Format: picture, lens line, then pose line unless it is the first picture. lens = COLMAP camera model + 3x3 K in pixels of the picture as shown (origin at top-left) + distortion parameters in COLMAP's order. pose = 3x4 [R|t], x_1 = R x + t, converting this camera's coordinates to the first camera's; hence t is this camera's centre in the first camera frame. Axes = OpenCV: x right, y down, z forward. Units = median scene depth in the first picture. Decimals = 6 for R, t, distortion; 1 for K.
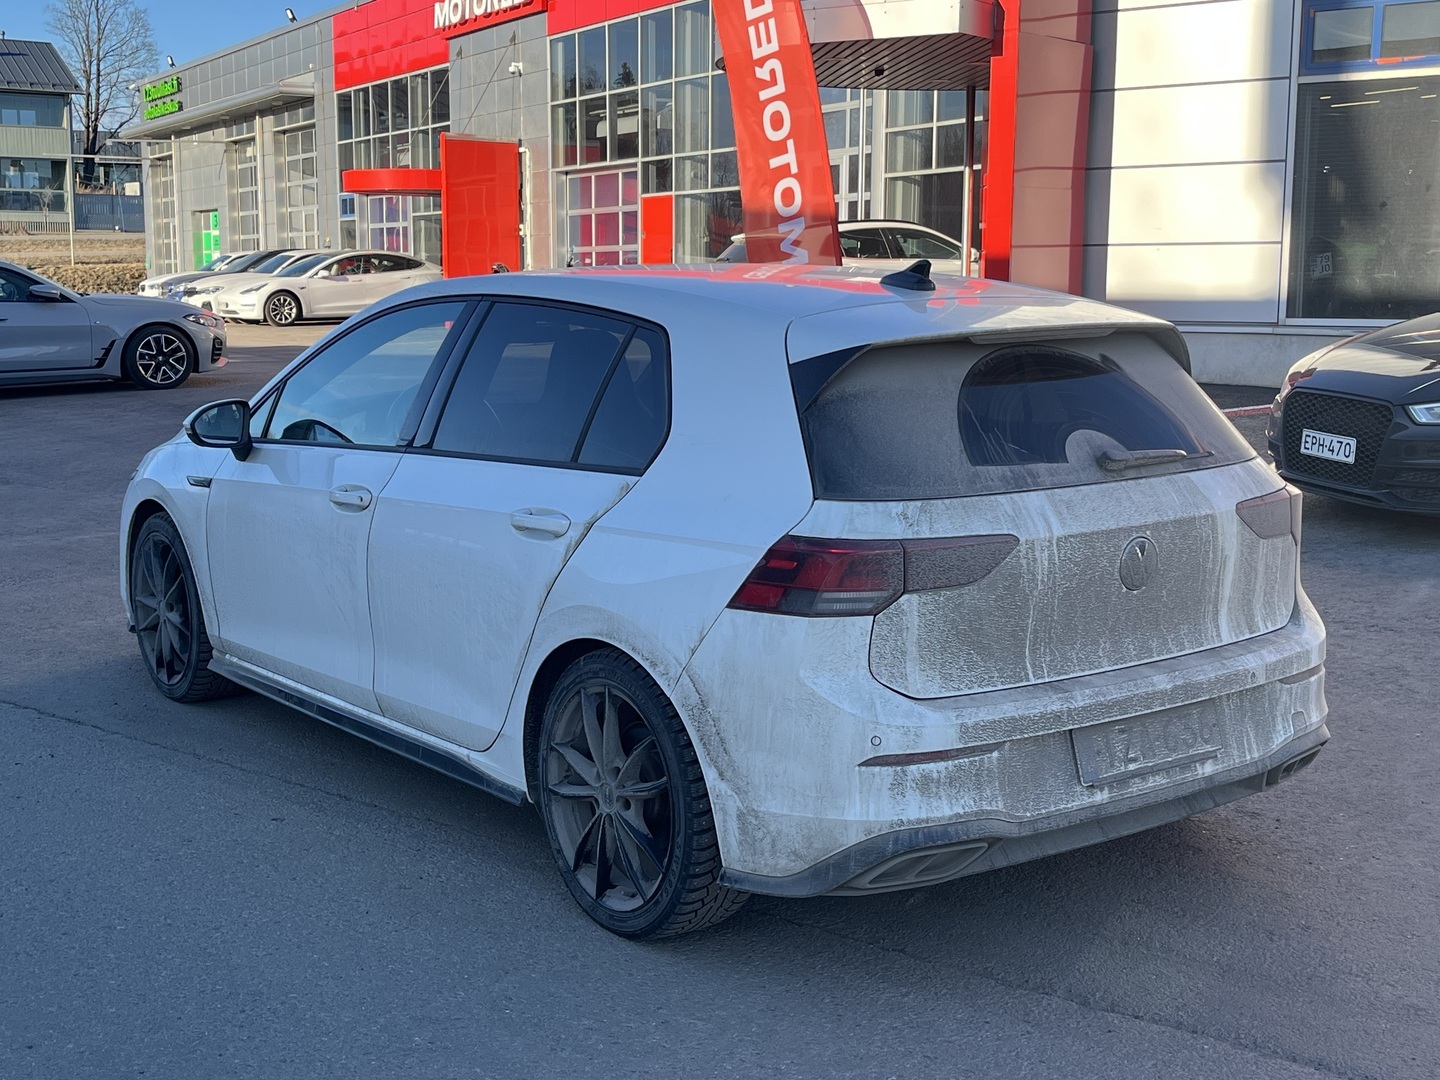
lens RADIAL K [[1848.6, 0, 719.8], [0, 1848.6, 537.7], [0, 0, 1]] dist [0.007804, 0.000000]
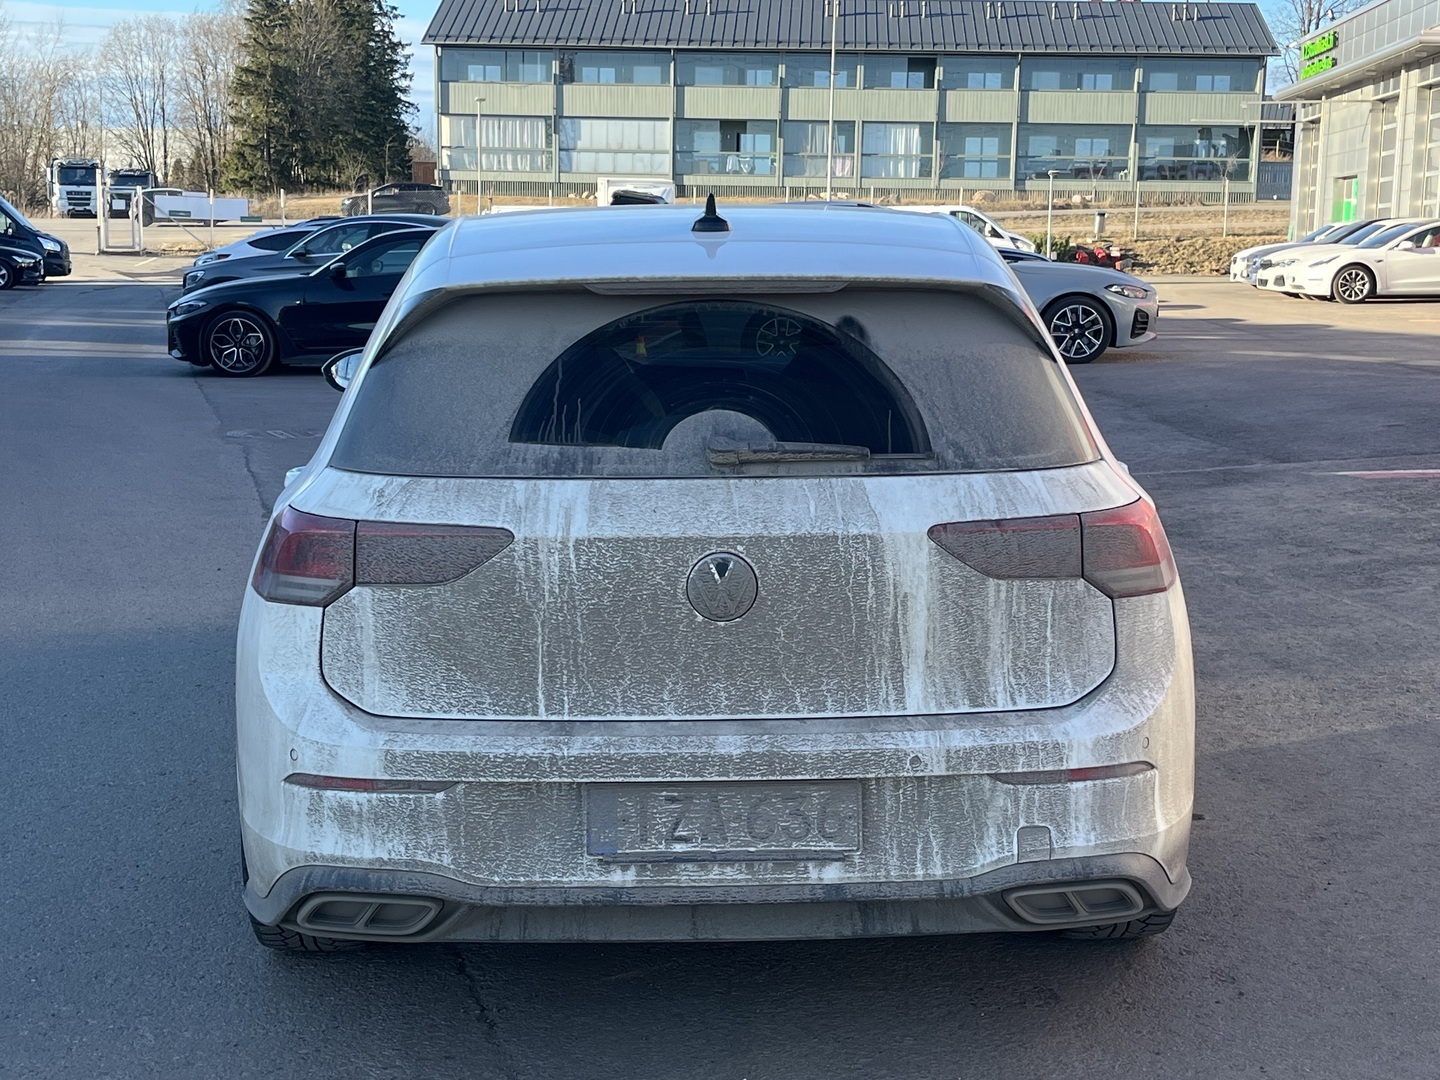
lens RADIAL K [[1963.5, 0, 719.9], [0, 1963.5, 540.6], [0, 0, 1]] dist [0.107053, 0.000000]
pose [[0.836269, 0.094721, -0.540075, 0.660172], [-0.092034, 0.995240, 0.032042, -0.030893], [0.540540, 0.022910, 0.841007, 0.313963]]
